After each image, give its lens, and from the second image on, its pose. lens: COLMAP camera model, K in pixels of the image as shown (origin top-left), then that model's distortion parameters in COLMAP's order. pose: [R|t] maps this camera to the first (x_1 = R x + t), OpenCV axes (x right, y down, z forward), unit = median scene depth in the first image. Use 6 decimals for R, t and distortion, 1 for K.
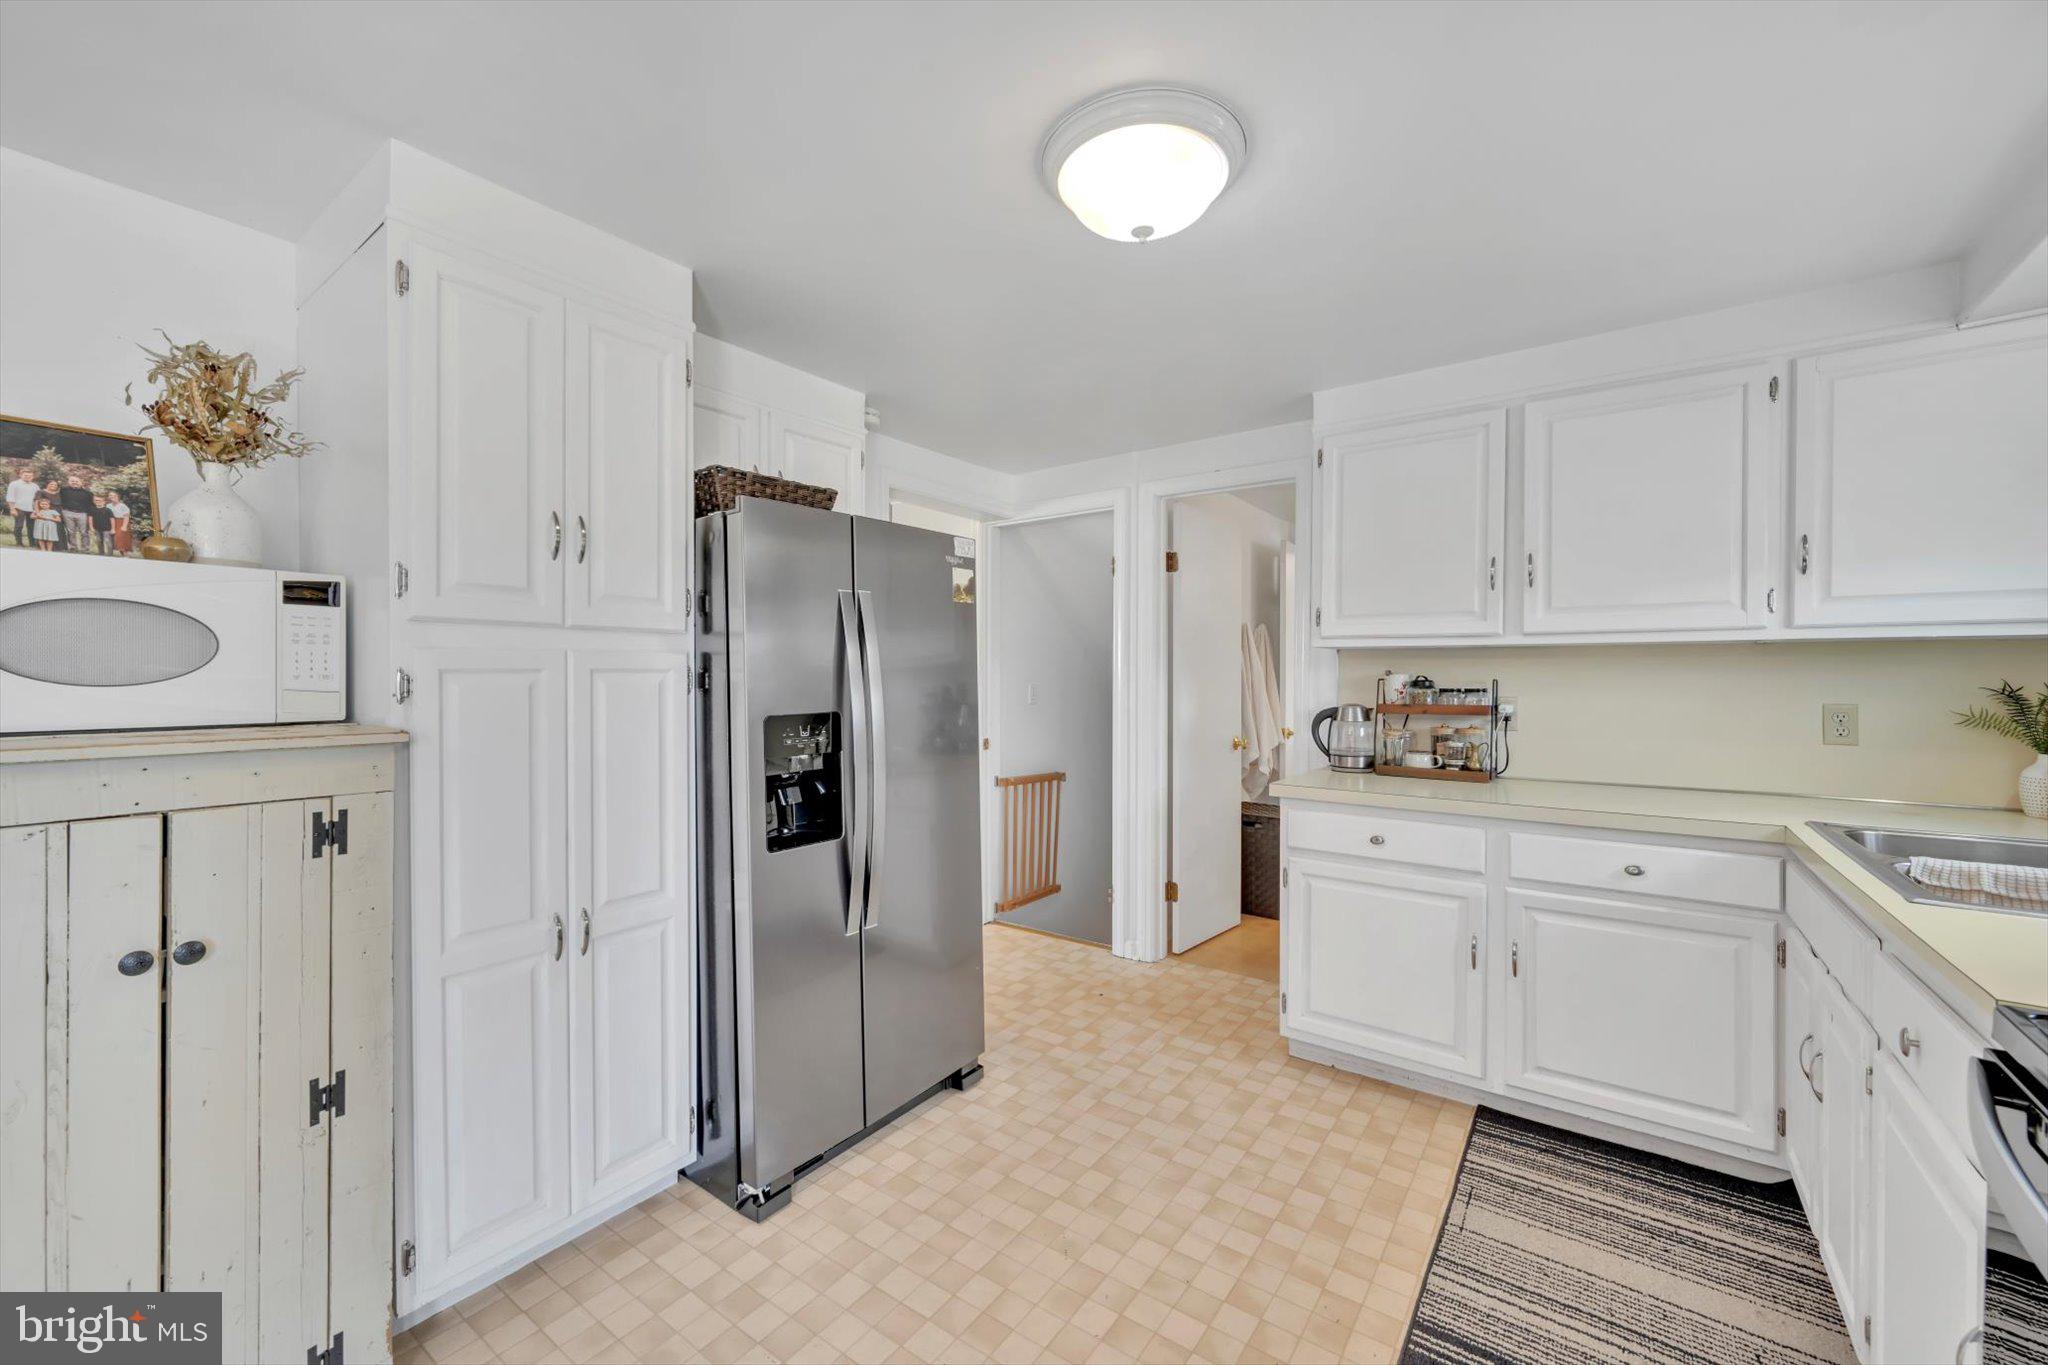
lens RADIAL K [[819.3, 0, 1024.0], [0, 819.3, 682.5], [0, 0, 1]] dist [0.015085, 0.000194]
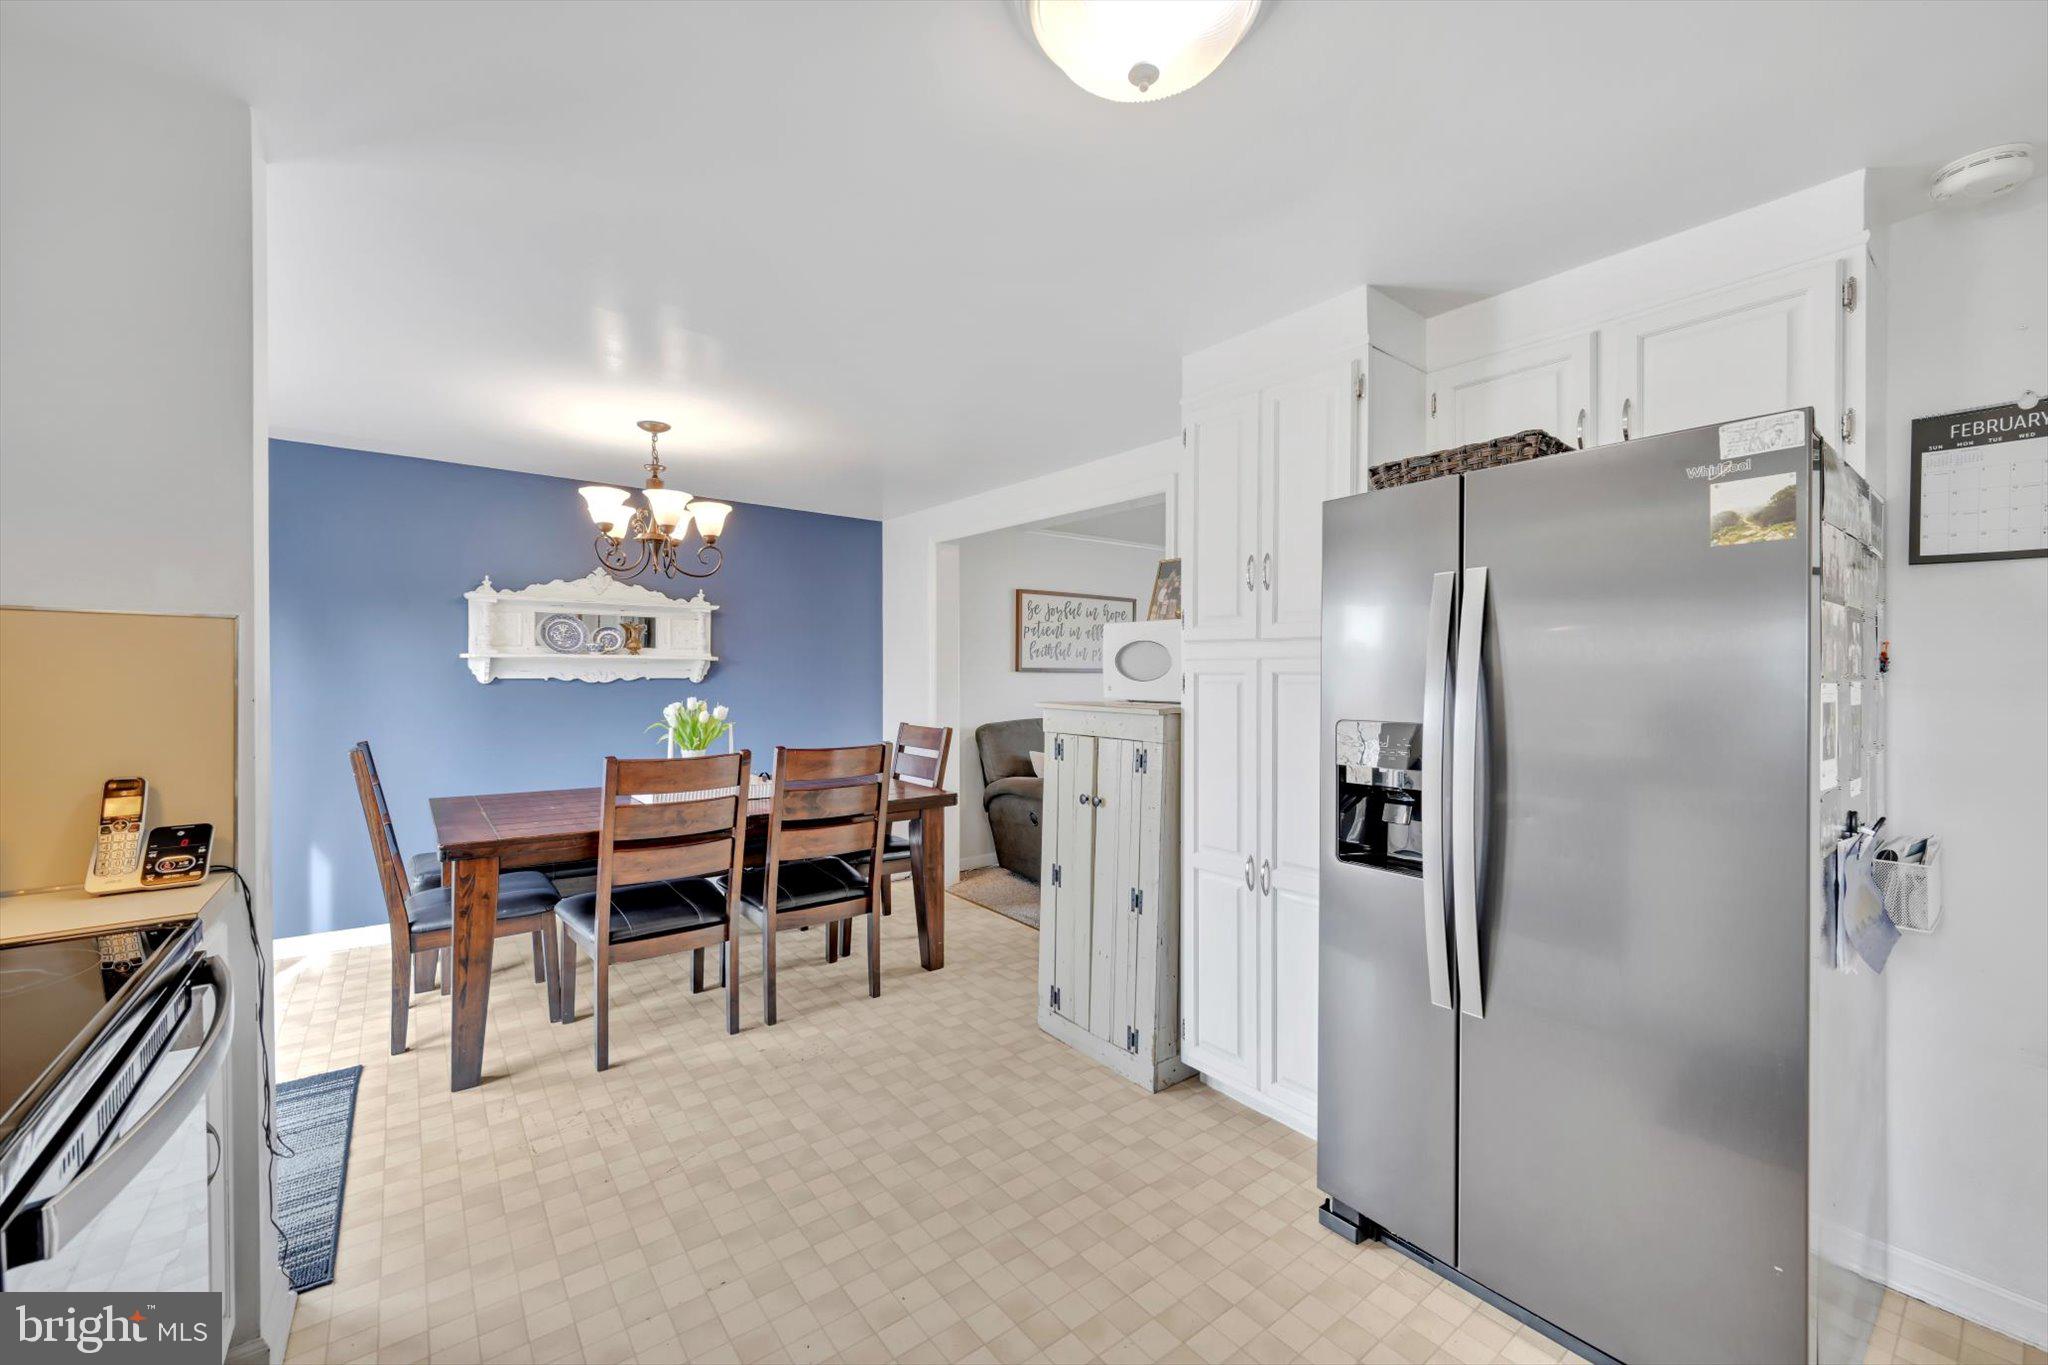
lens RADIAL K [[767.7, 0, 1024.0], [0, 767.7, 682.5], [0, 0, 1]] dist [-0.043946, -0.000029]
pose [[-0.270116, 0.013073, -0.962739, 0.928412], [-0.013759, 0.999753, 0.017436, -0.020857], [0.962729, 0.017956, -0.269870, 1.274839]]
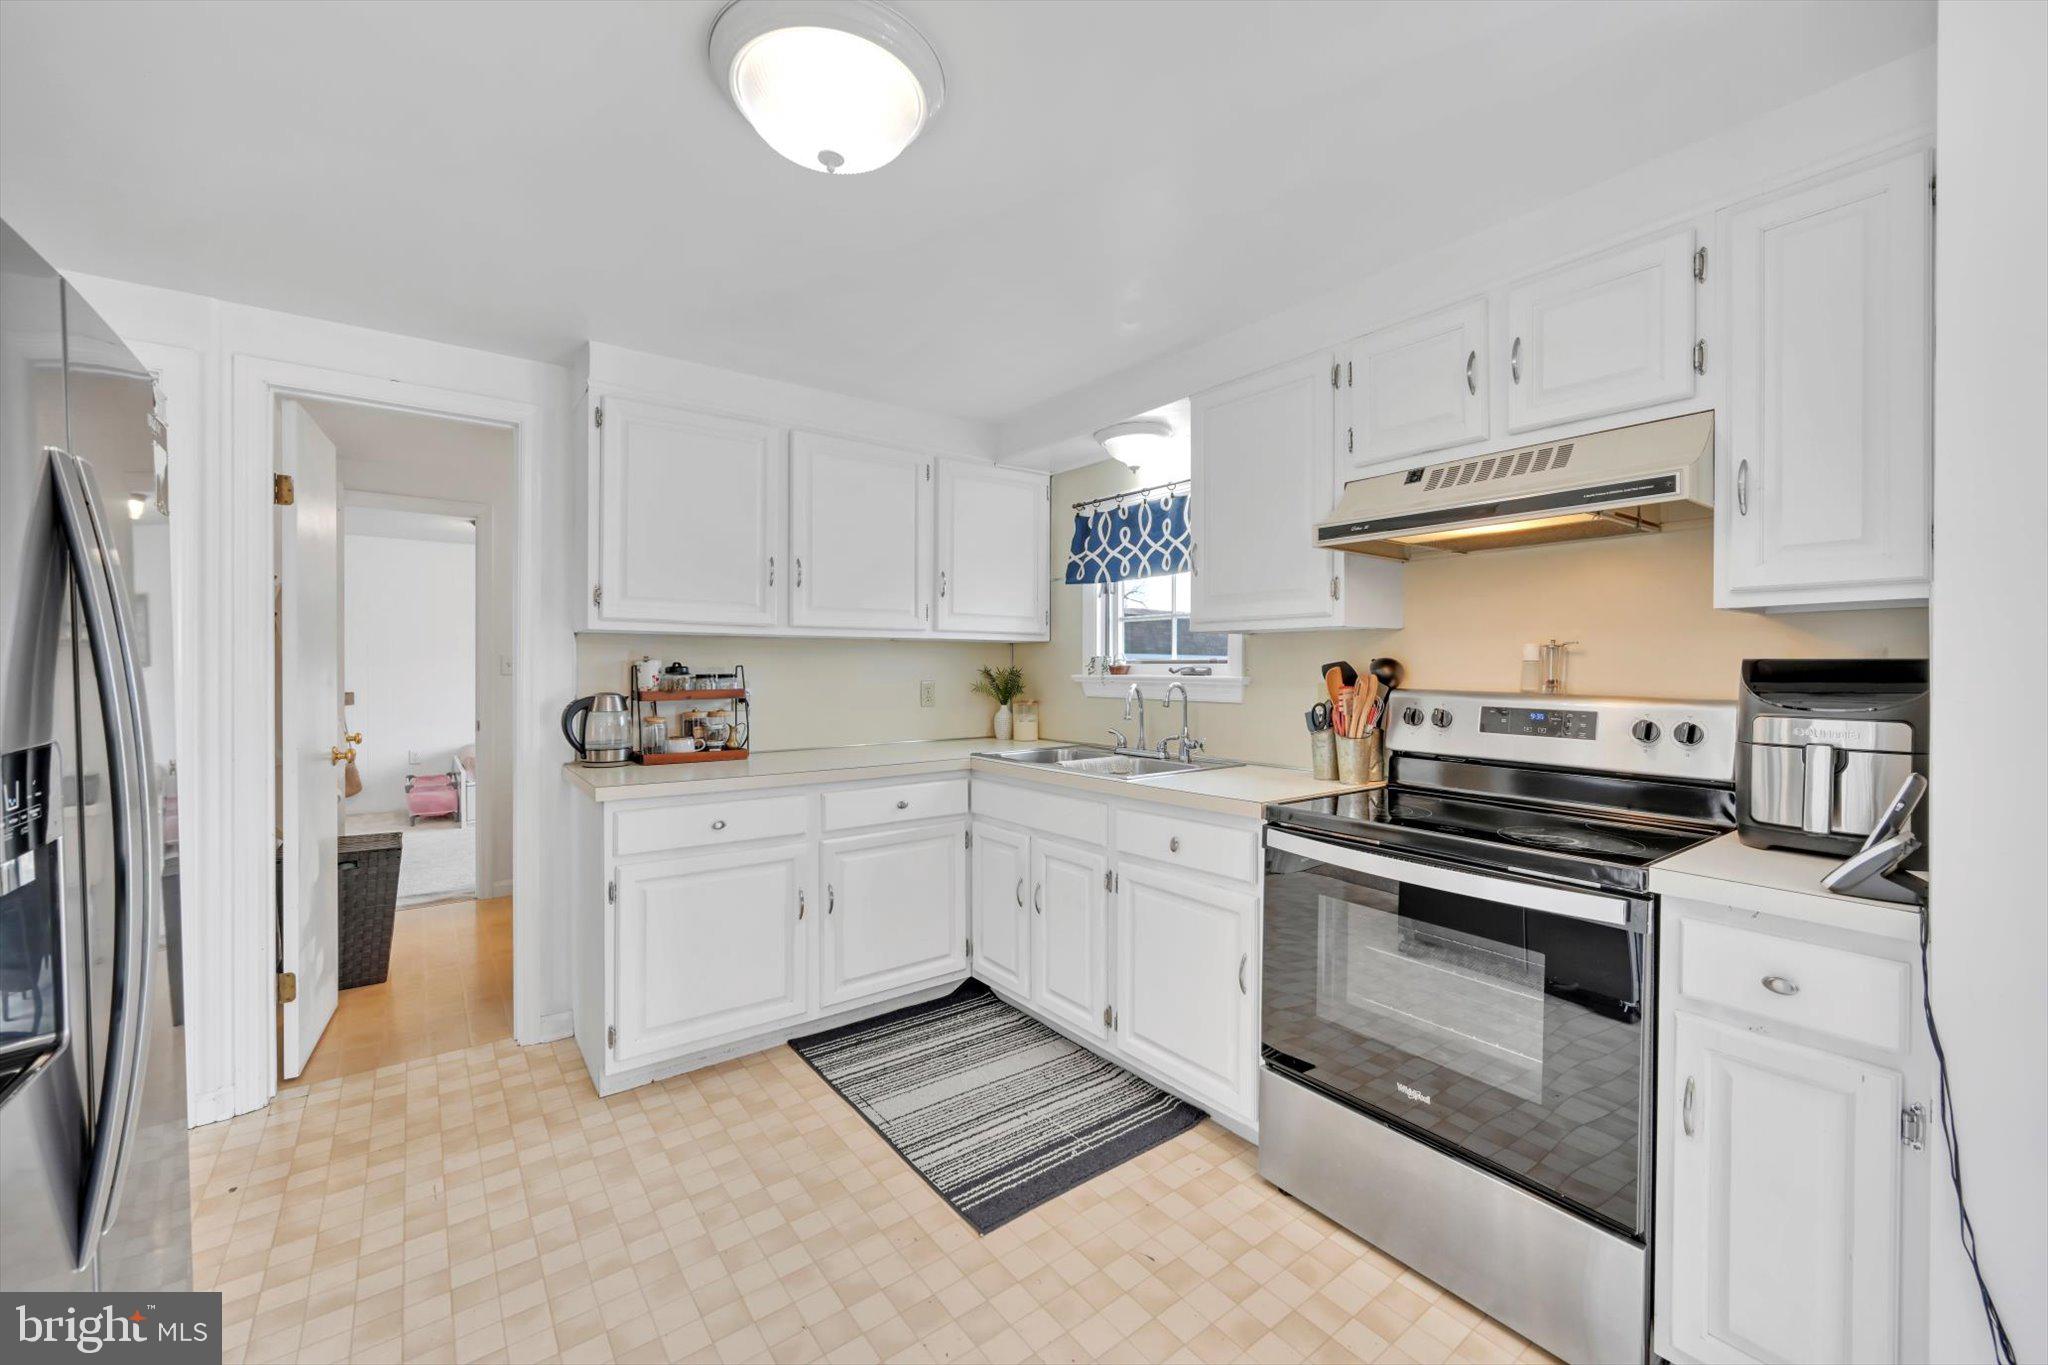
lens RADIAL K [[817.4, 0, 1022.0], [0, 817.4, 669.9], [0, 0, 1]] dist [0.013139, -0.000103]
pose [[0.299315, -0.006570, 0.954132, -0.410013], [0.008005, 0.999958, 0.004375, 0.000353], [-0.954121, 0.006329, 0.299356, 0.343399]]
